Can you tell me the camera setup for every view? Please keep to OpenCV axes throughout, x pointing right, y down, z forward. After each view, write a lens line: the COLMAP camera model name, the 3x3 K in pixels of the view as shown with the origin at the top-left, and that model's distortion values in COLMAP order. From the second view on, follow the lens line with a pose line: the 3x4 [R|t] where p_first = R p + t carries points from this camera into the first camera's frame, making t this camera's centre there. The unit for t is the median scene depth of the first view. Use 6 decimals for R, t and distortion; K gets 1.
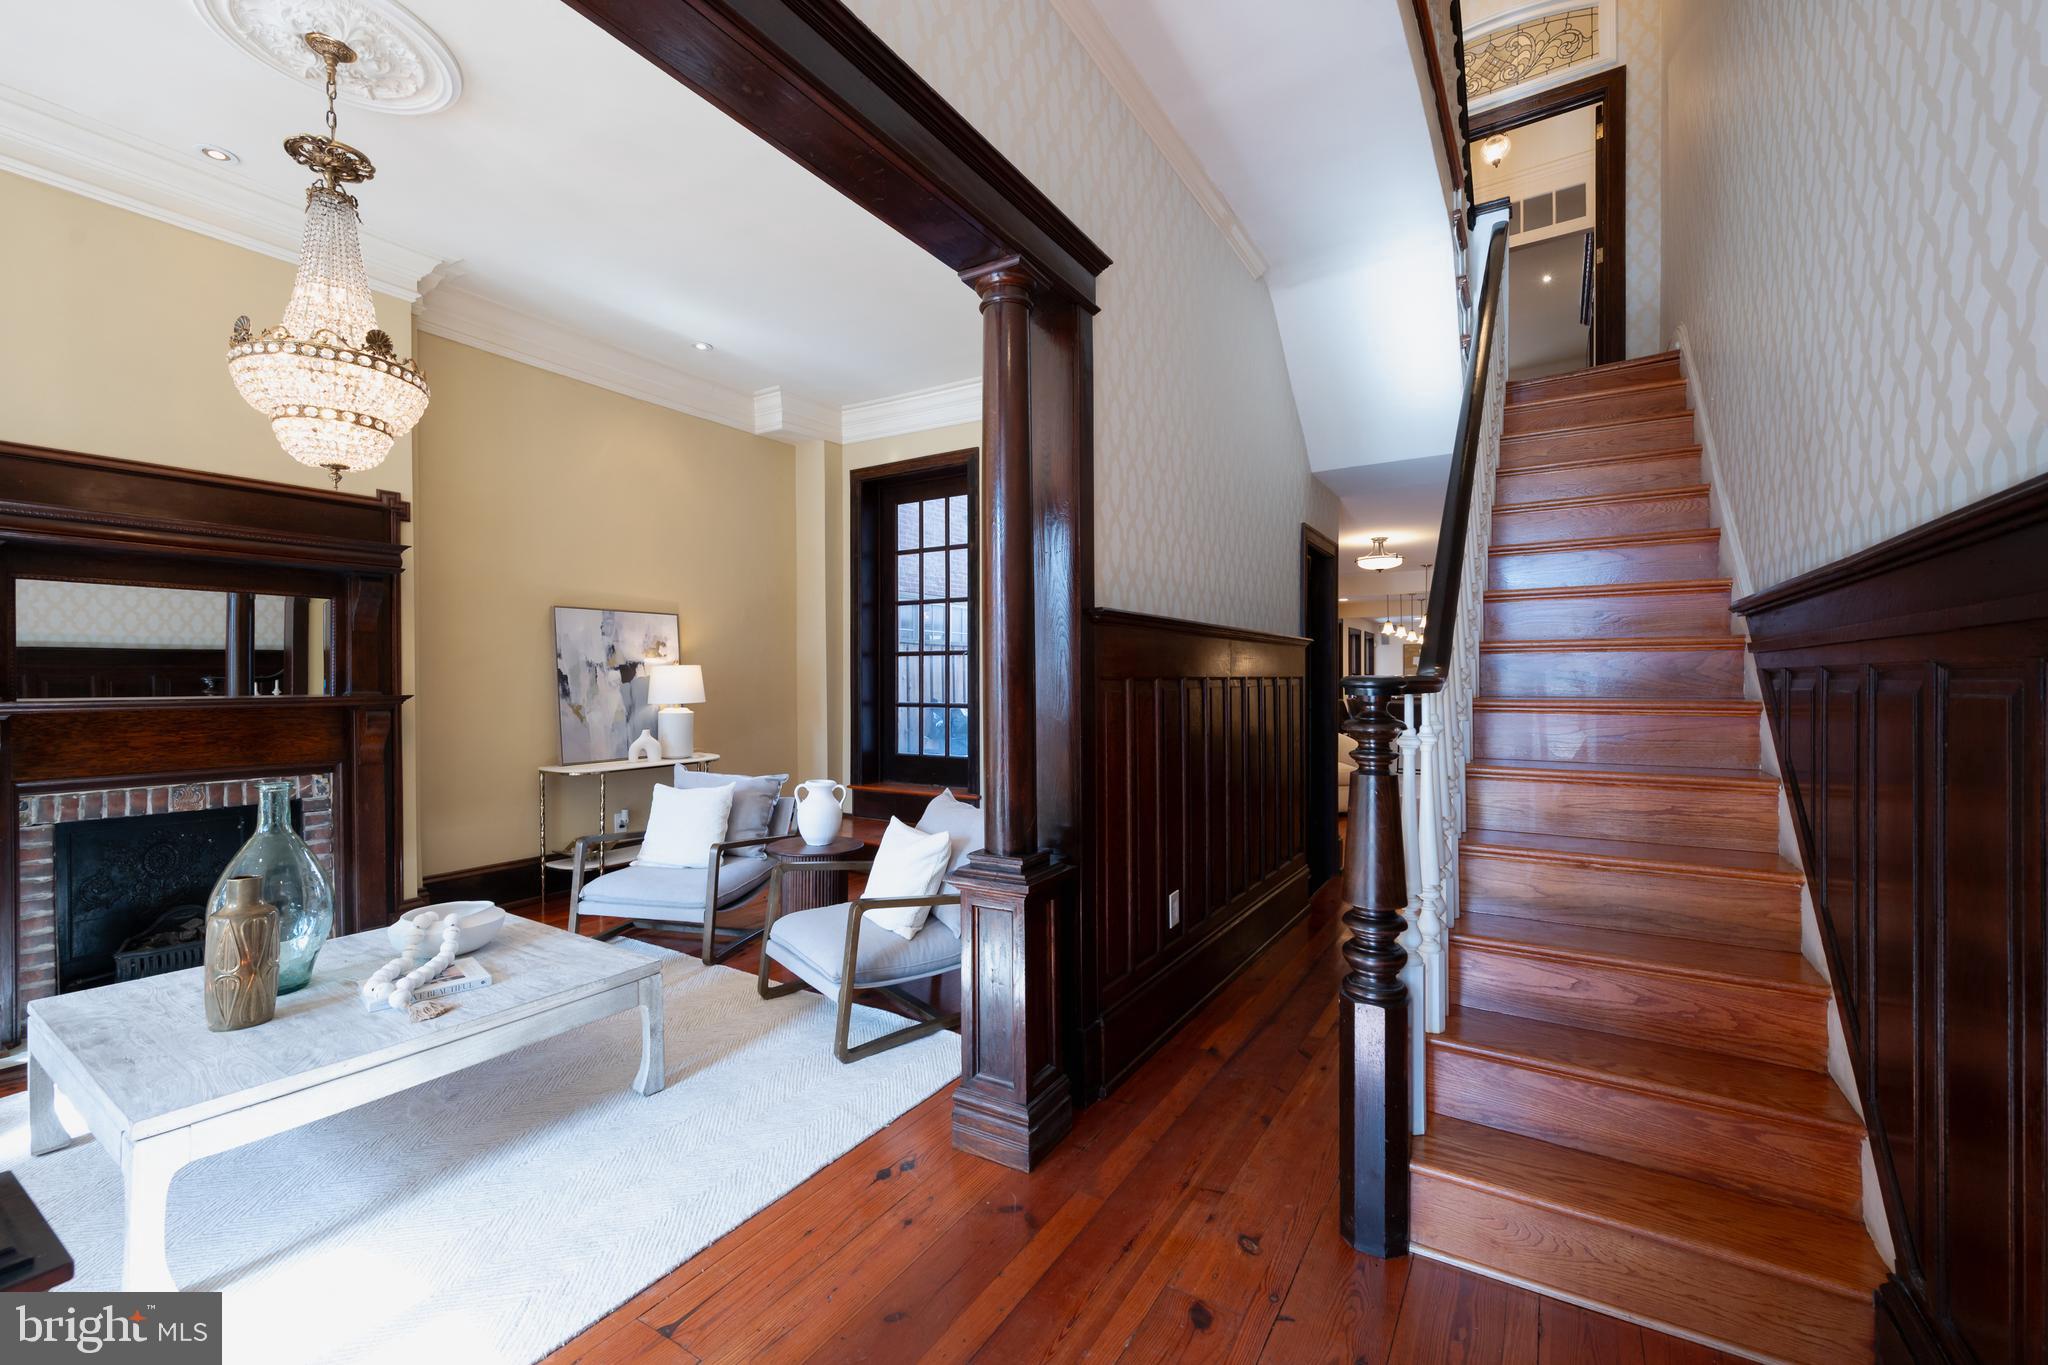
lens RADIAL K [[841.3, 0, 1035.9], [0, 841.3, 693.5], [0, 0, 1]] dist [-0.000419, 0.000087]
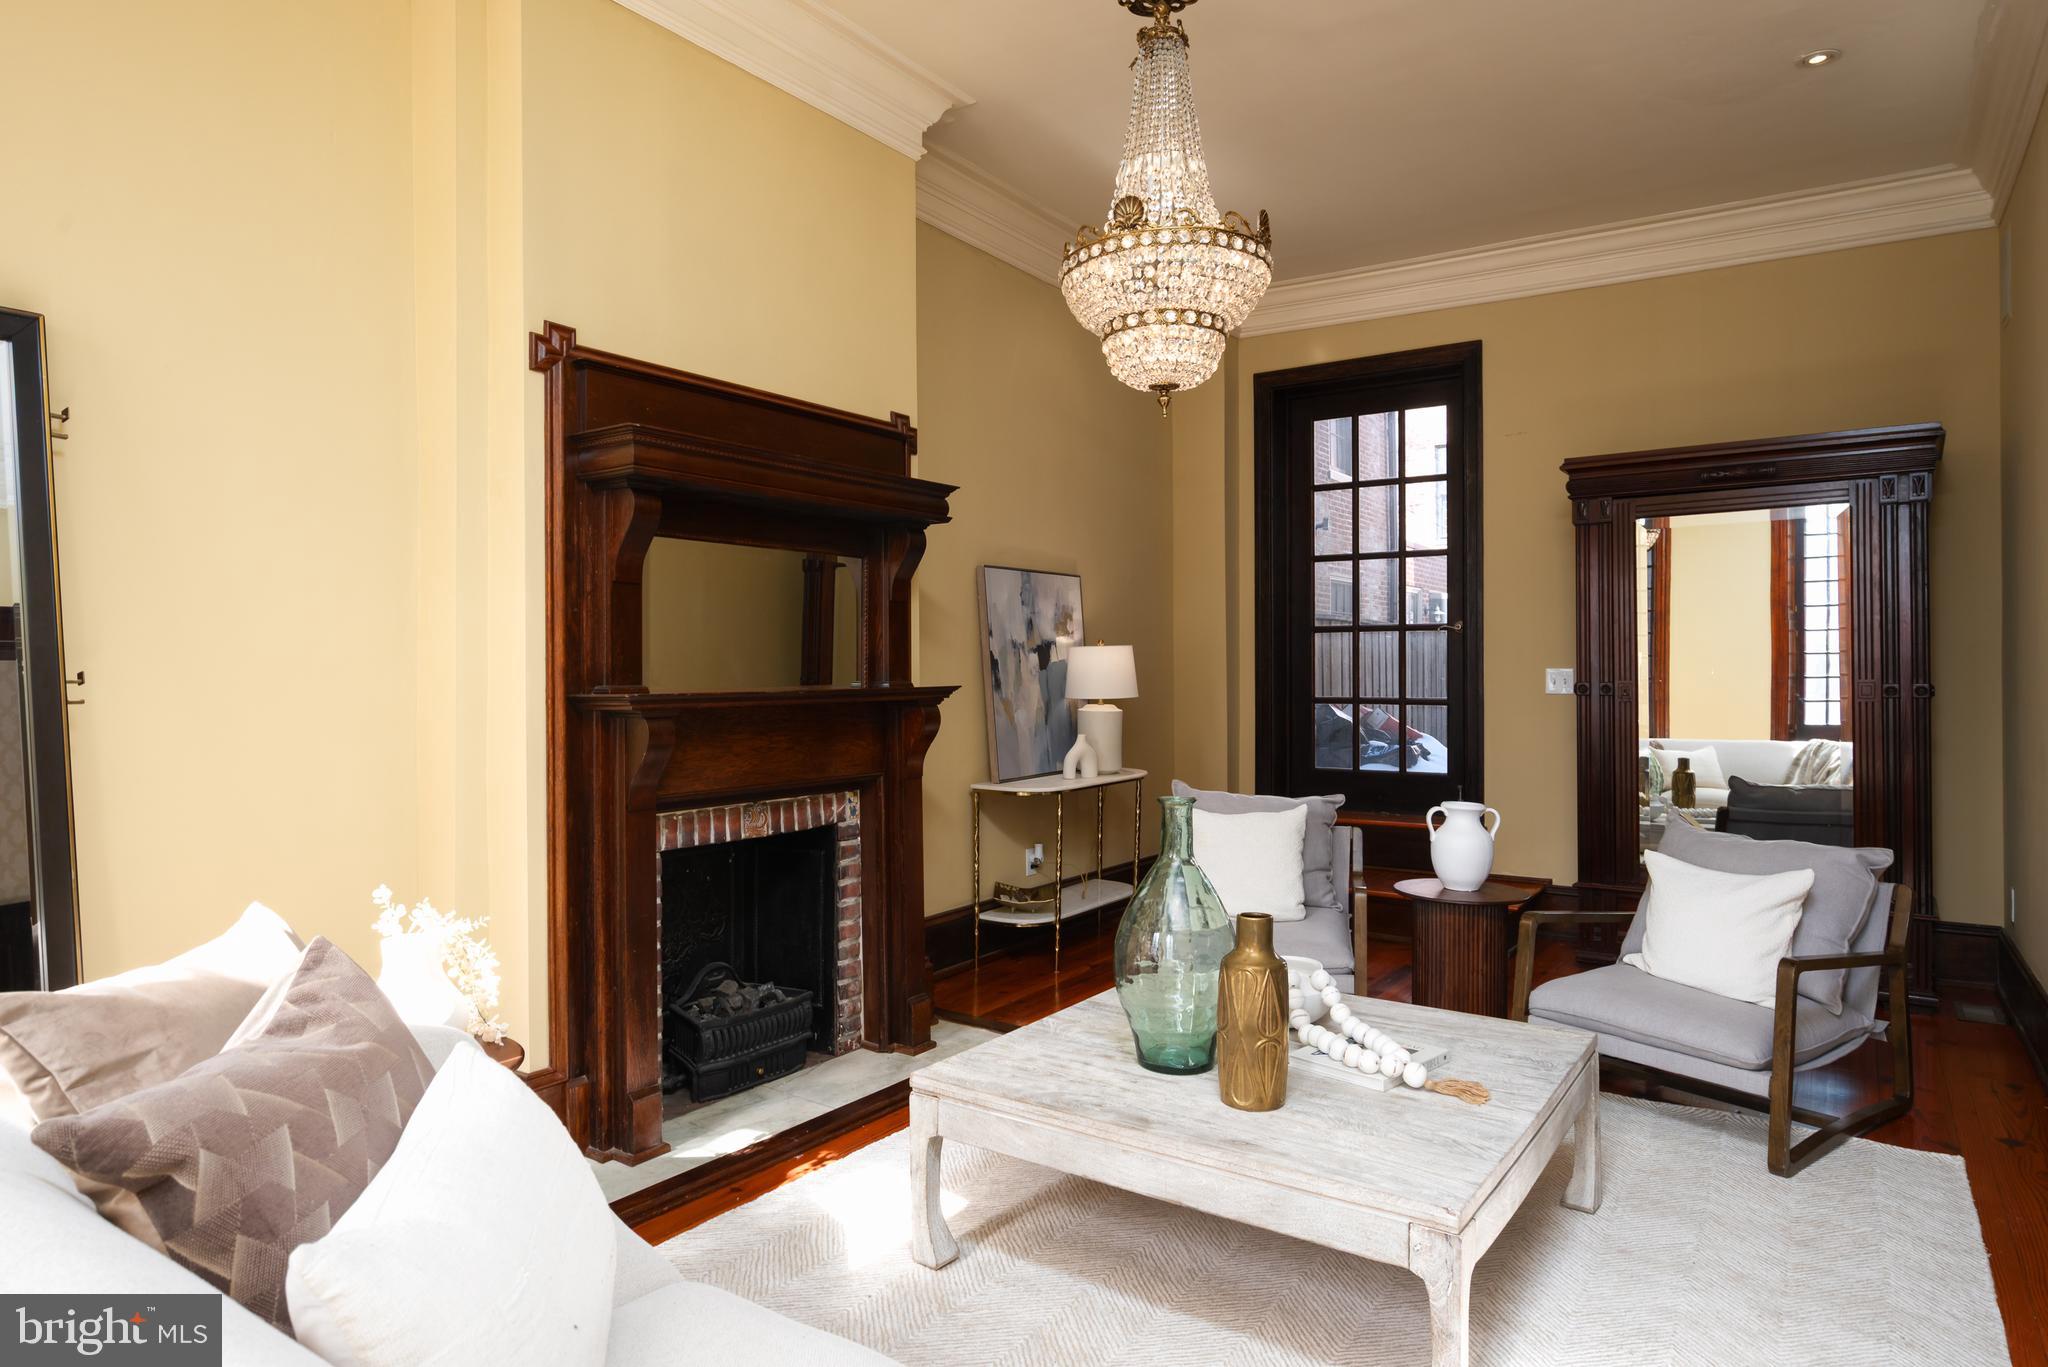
lens RADIAL K [[1222.5, 0, 1018.5], [0, 1222.5, 687.5], [0, 0, 1]] dist [0.003006, 0.000948]
pose [[0.999366, -0.000740, -0.035607, -0.495500], [0.000778, 0.999999, 0.001028, 0.001491], [0.035607, -0.001055, 0.999365, -0.065914]]
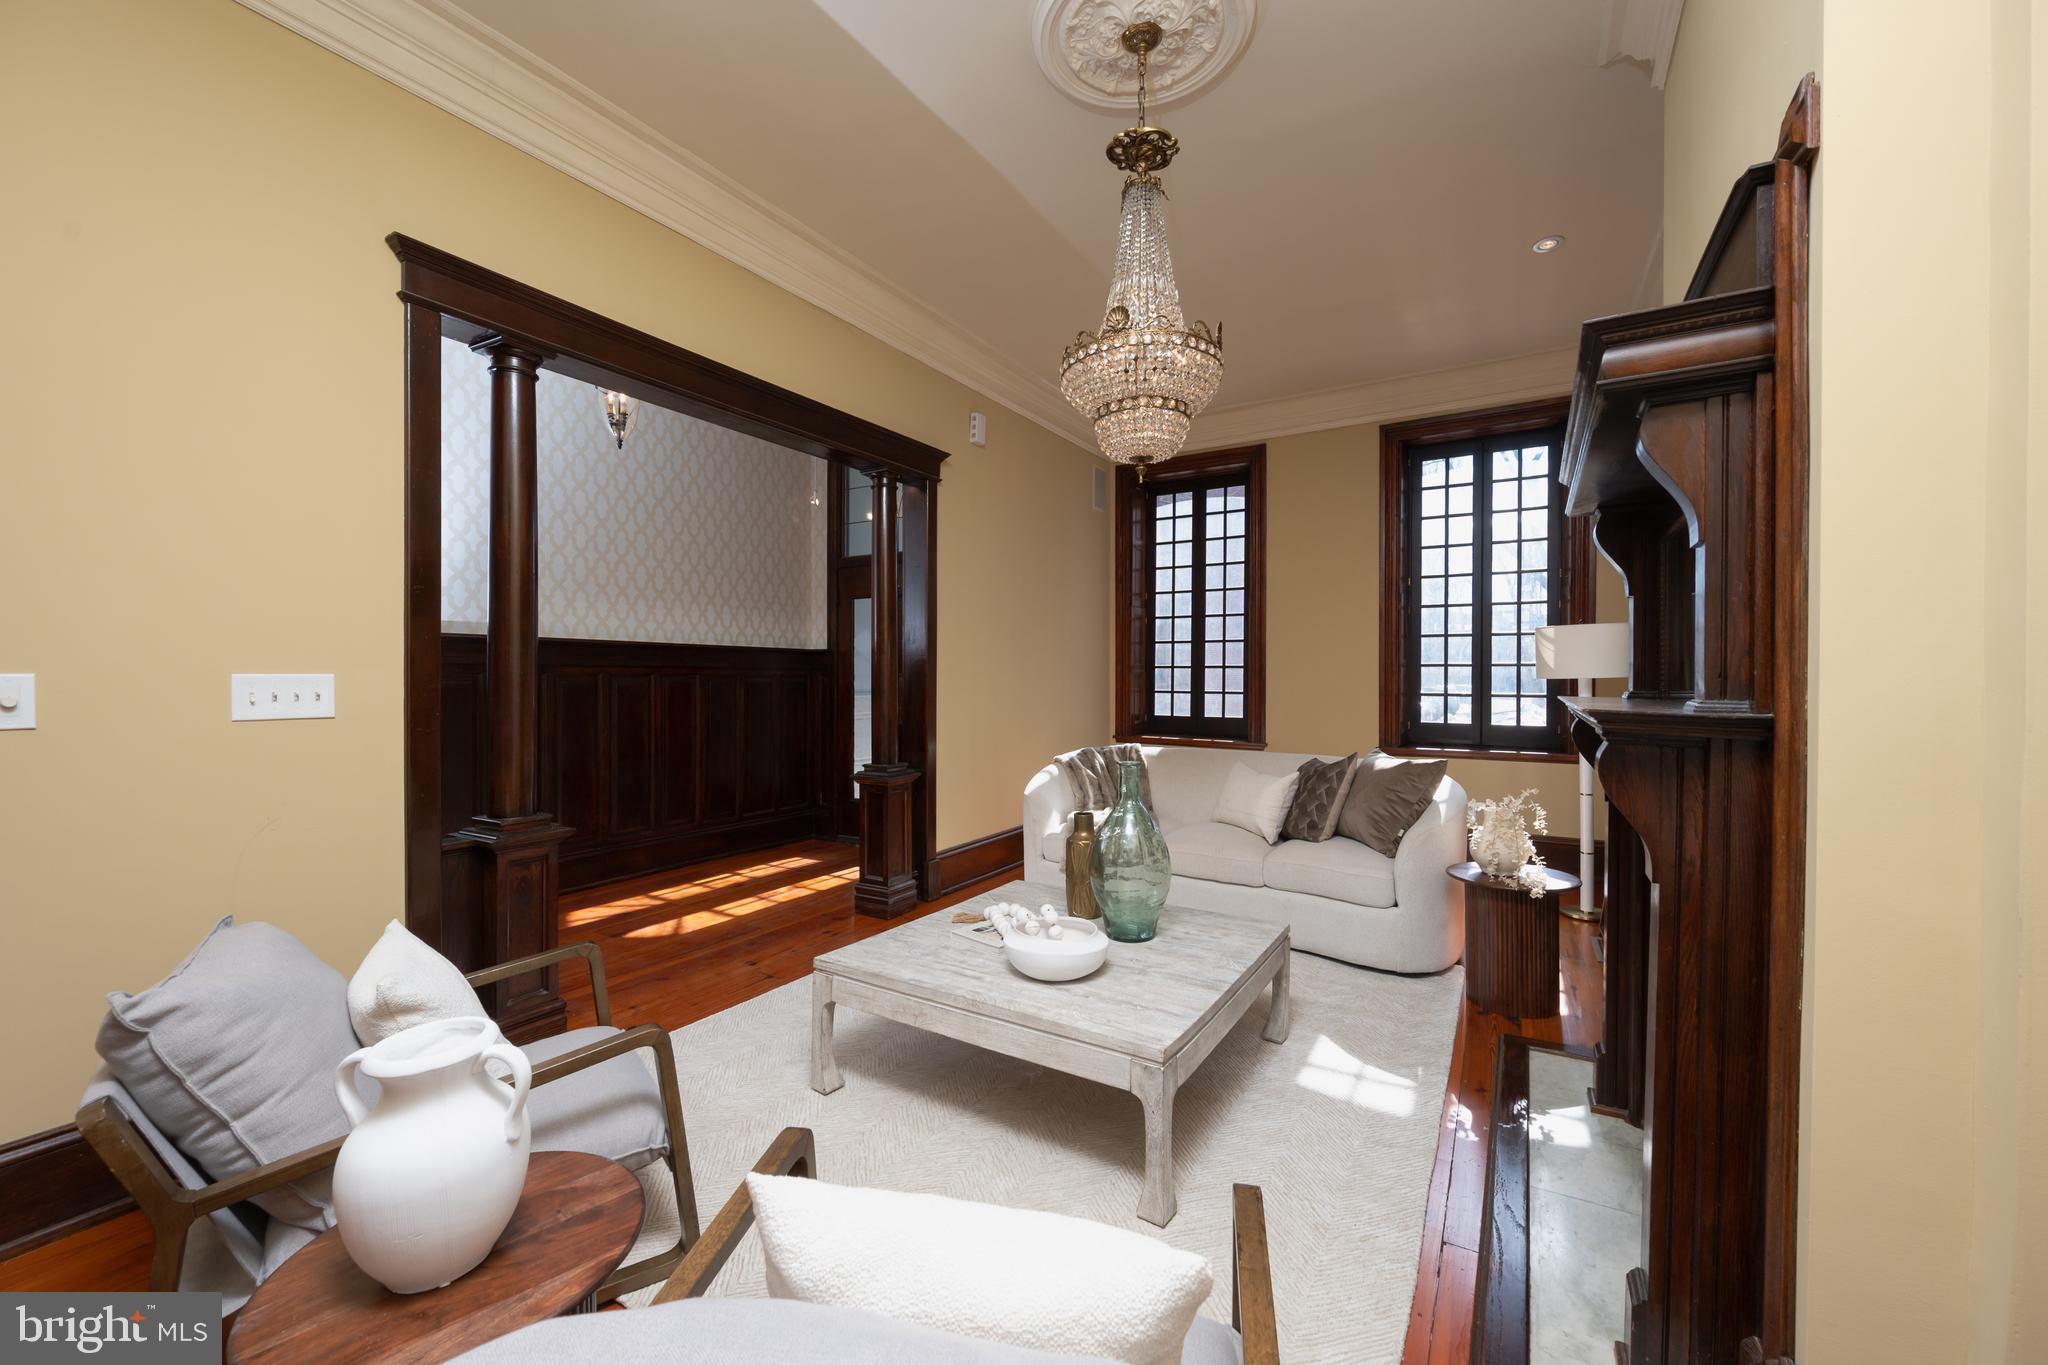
lens RADIAL K [[804.7, 0, 1010.3], [0, 804.7, 661.5], [0, 0, 1]] dist [0.001829, 0.000243]
pose [[-0.999966, 0.003946, 0.007290, -0.366425], [0.003880, 0.999951, -0.009118, -0.013193], [-0.007326, -0.009089, -0.999932, 1.045649]]
